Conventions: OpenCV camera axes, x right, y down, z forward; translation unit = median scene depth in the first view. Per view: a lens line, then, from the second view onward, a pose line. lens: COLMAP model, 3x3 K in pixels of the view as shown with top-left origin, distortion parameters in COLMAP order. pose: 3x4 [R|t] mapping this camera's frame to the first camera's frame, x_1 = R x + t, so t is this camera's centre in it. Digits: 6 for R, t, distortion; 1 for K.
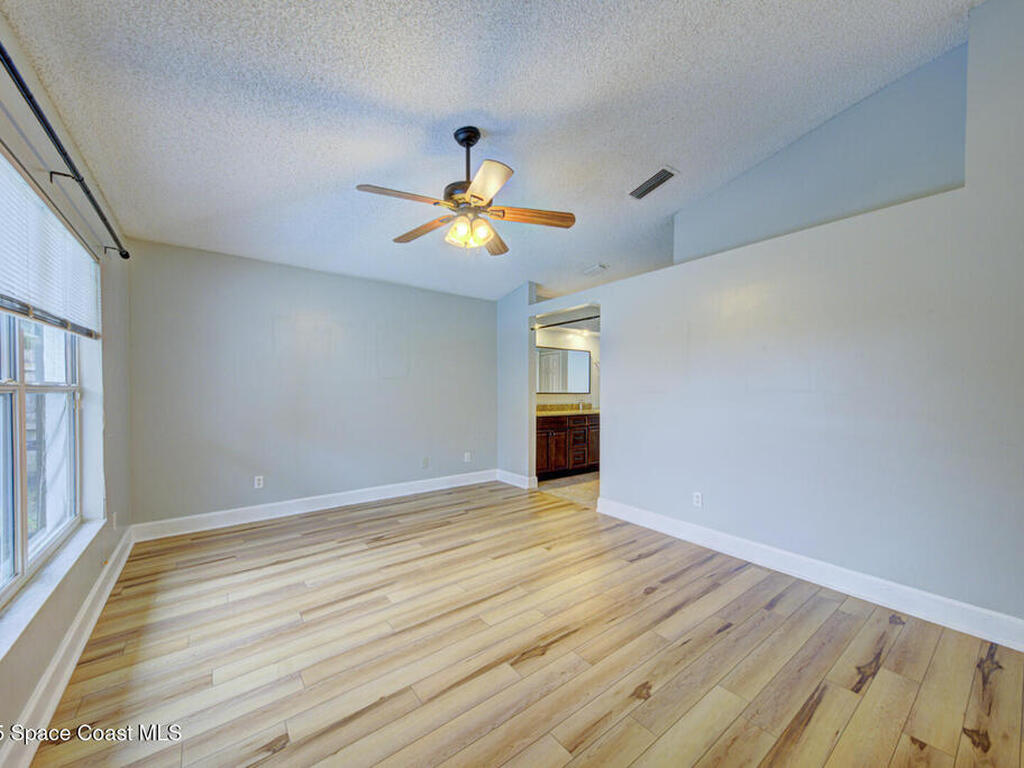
lens RADIAL K [[395.9, 0, 510.1], [0, 395.9, 397.0], [0, 0, 1]] dist [0.024216, -0.000122]
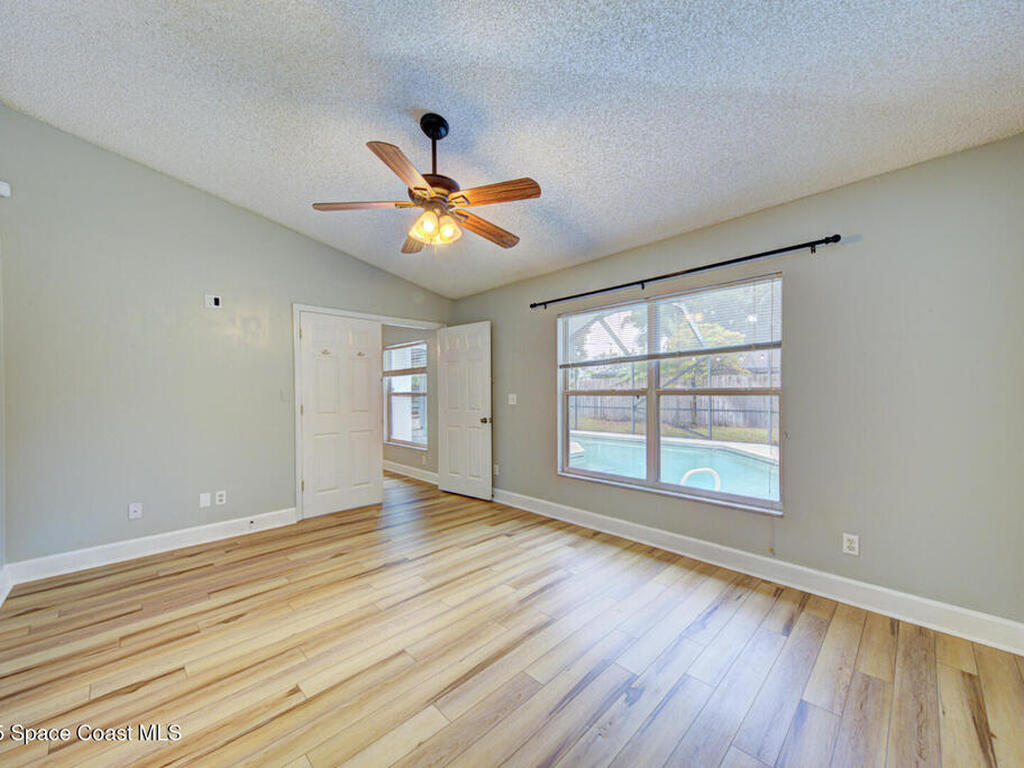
lens RADIAL K [[395.9, 0, 510.1], [0, 395.9, 397.0], [0, 0, 1]] dist [0.024216, -0.000122]
pose [[-0.992197, 0.005246, -0.124570, -0.158781], [0.001593, 0.999566, 0.029406, -0.040931], [0.124670, 0.028979, -0.991775, 1.932834]]
